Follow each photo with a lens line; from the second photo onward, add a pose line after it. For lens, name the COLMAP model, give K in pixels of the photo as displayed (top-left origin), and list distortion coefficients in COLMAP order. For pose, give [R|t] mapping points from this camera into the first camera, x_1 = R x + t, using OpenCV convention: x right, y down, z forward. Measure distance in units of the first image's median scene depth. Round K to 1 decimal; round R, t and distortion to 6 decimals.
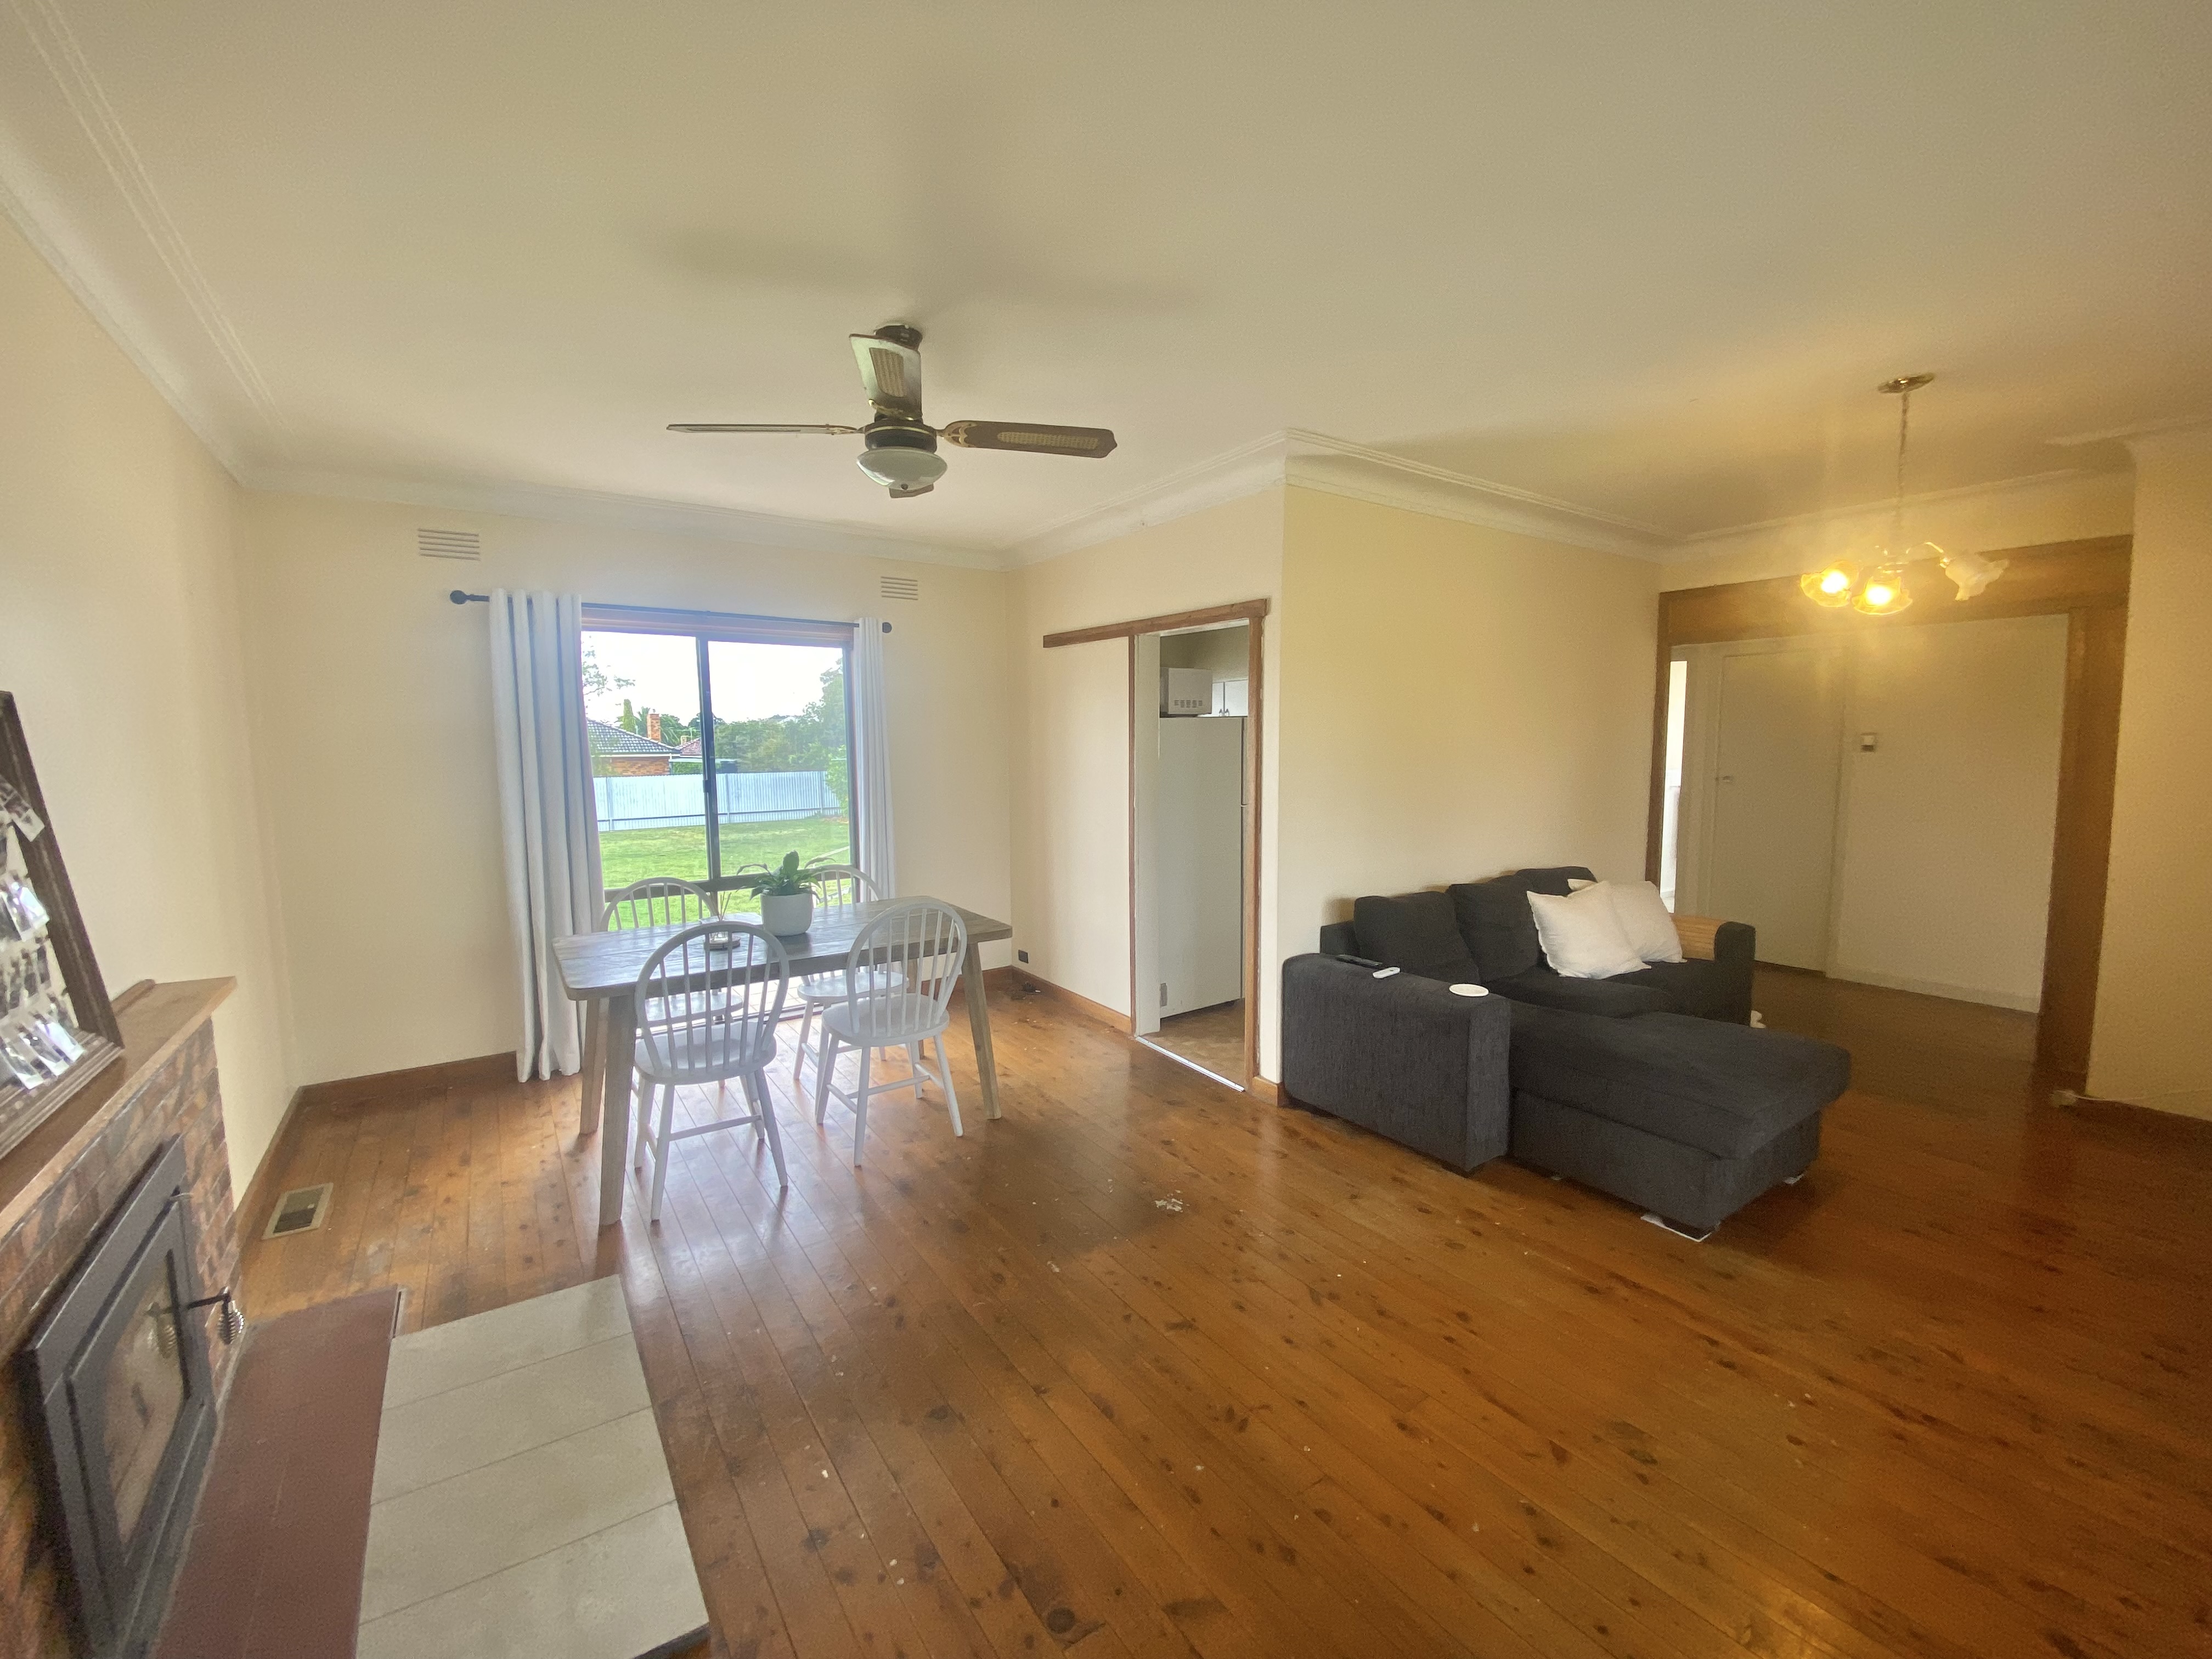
lens RADIAL K [[896.5, 0, 1105.5], [0, 896.5, 831.7], [0, 0, 1]] dist [0.023702, -0.021422]
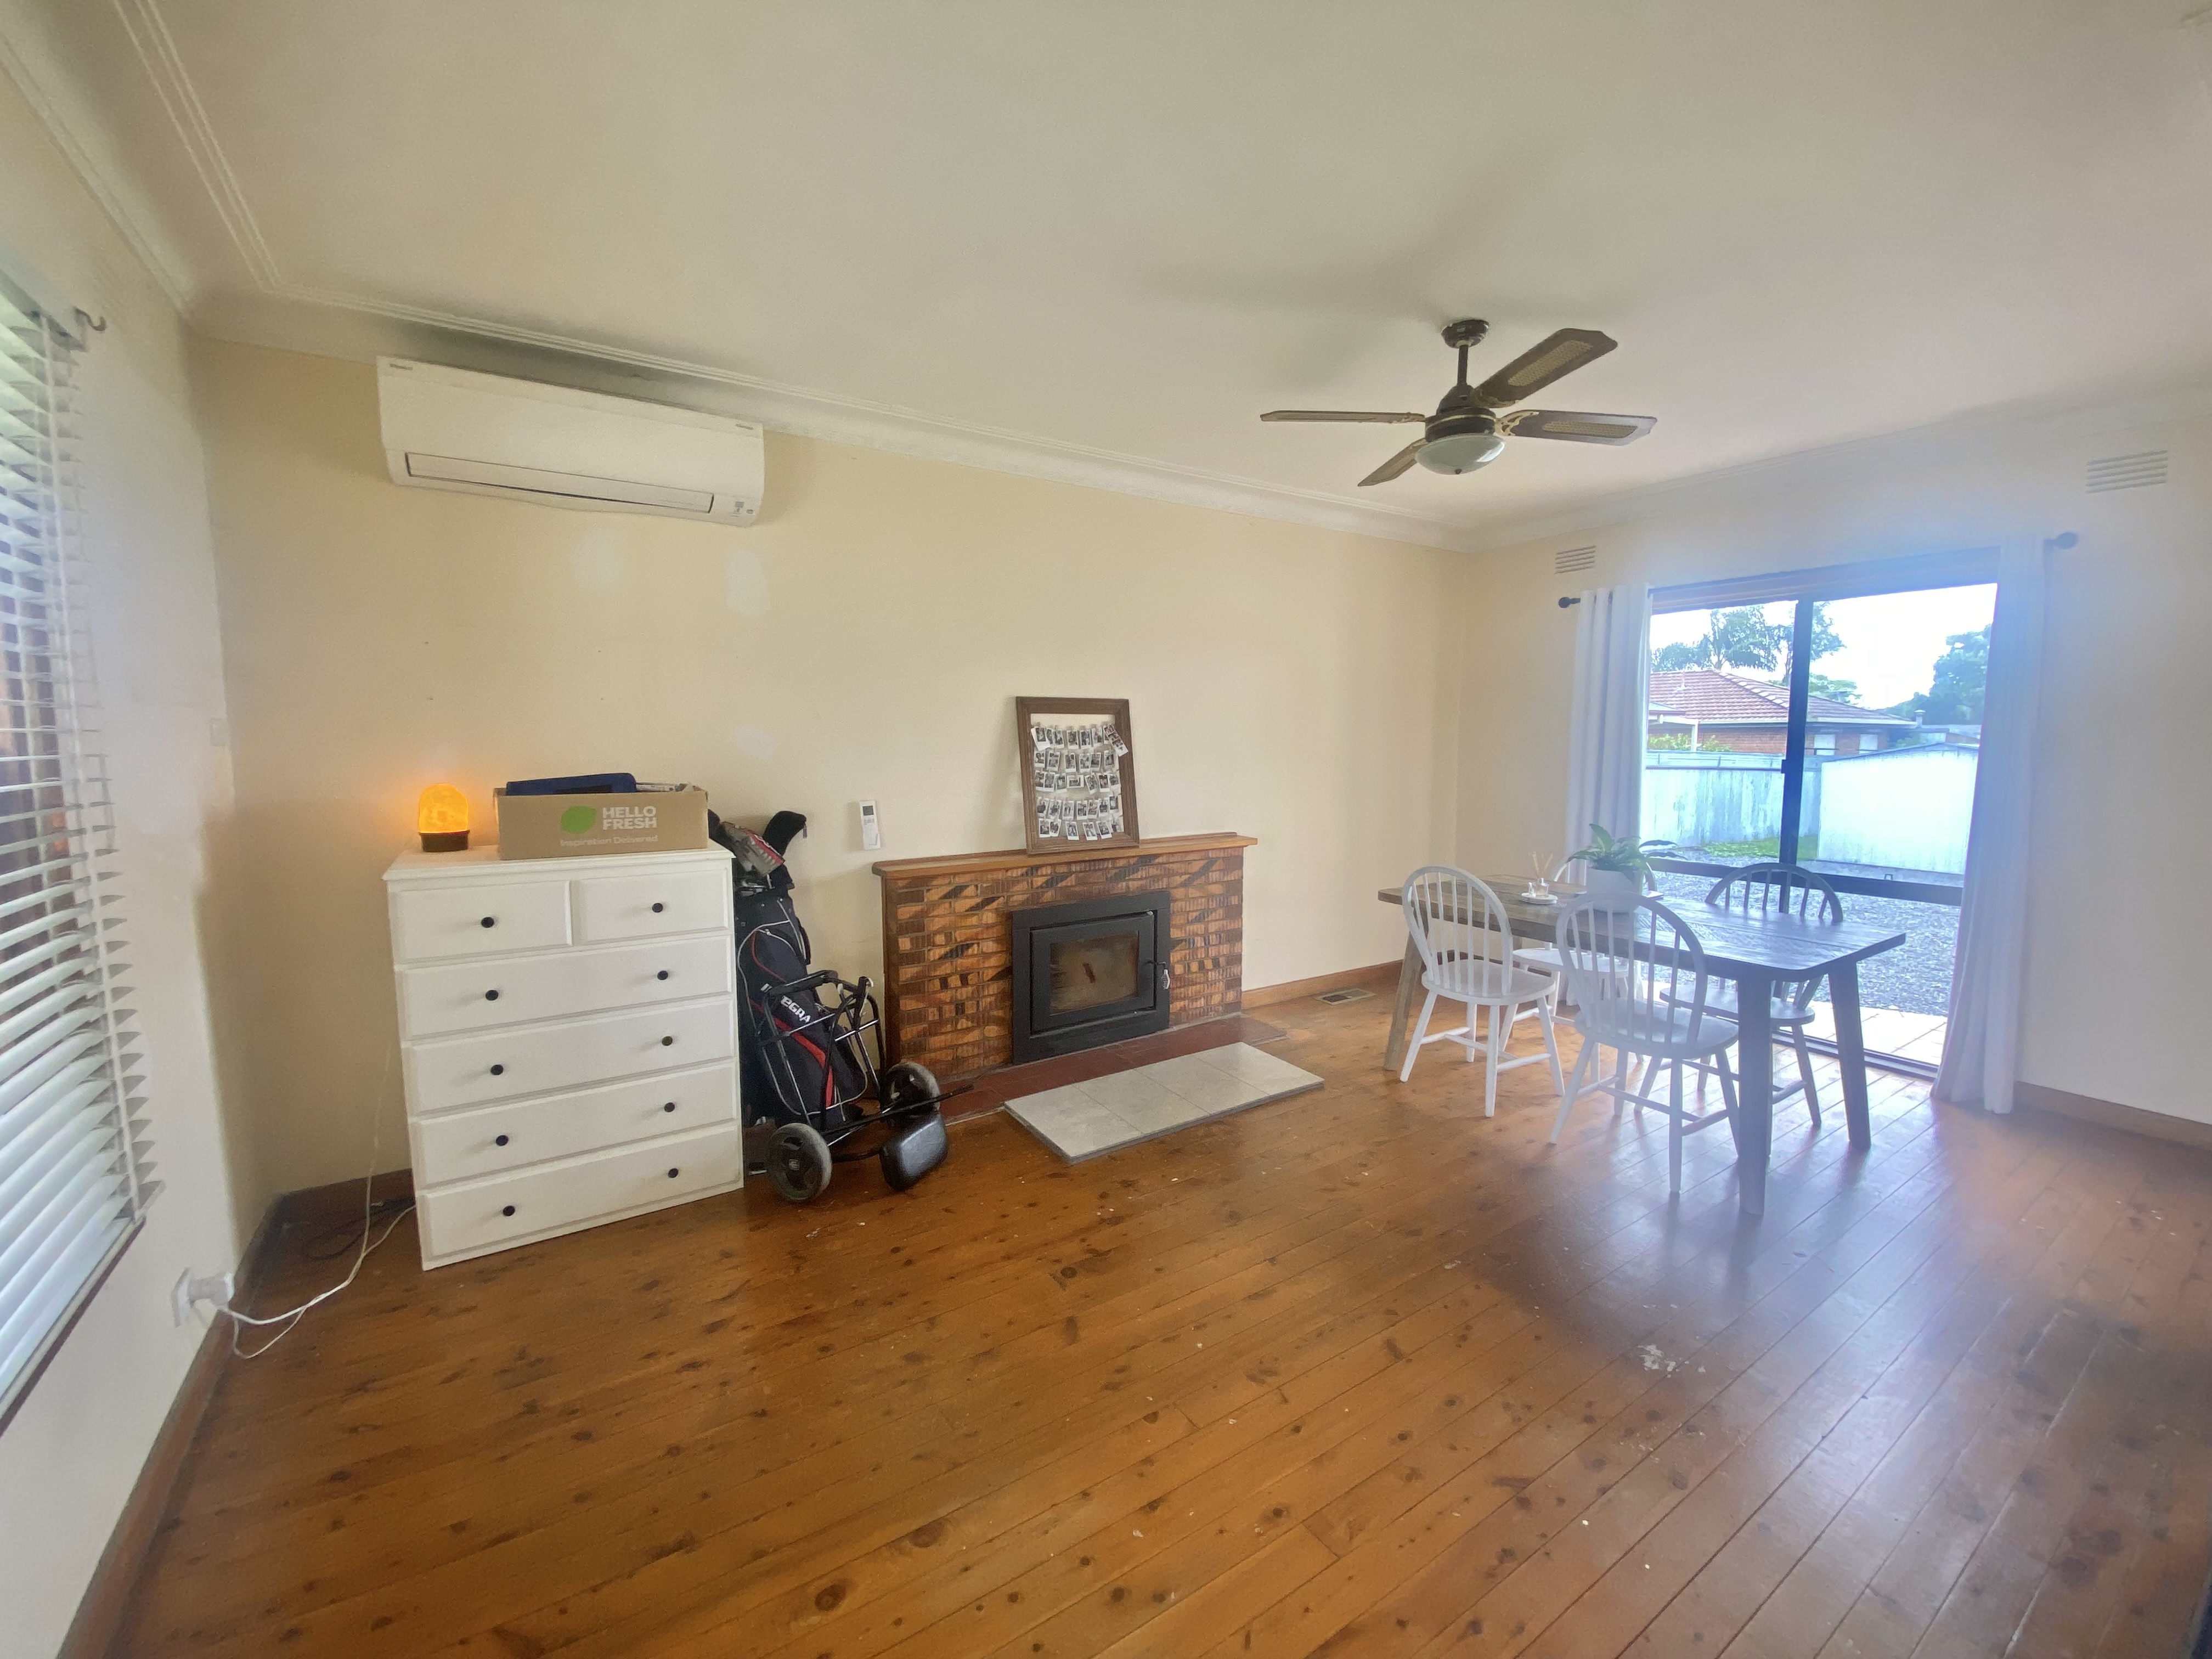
lens RADIAL K [[896.5, 0, 1105.5], [0, 896.5, 831.7], [0, 0, 1]] dist [0.023702, -0.021422]
pose [[-0.032705, 0.116783, -0.992619, 0.704815], [-0.096577, 0.988133, 0.119437, -0.038951], [0.994788, 0.099770, -0.021038, 0.506186]]
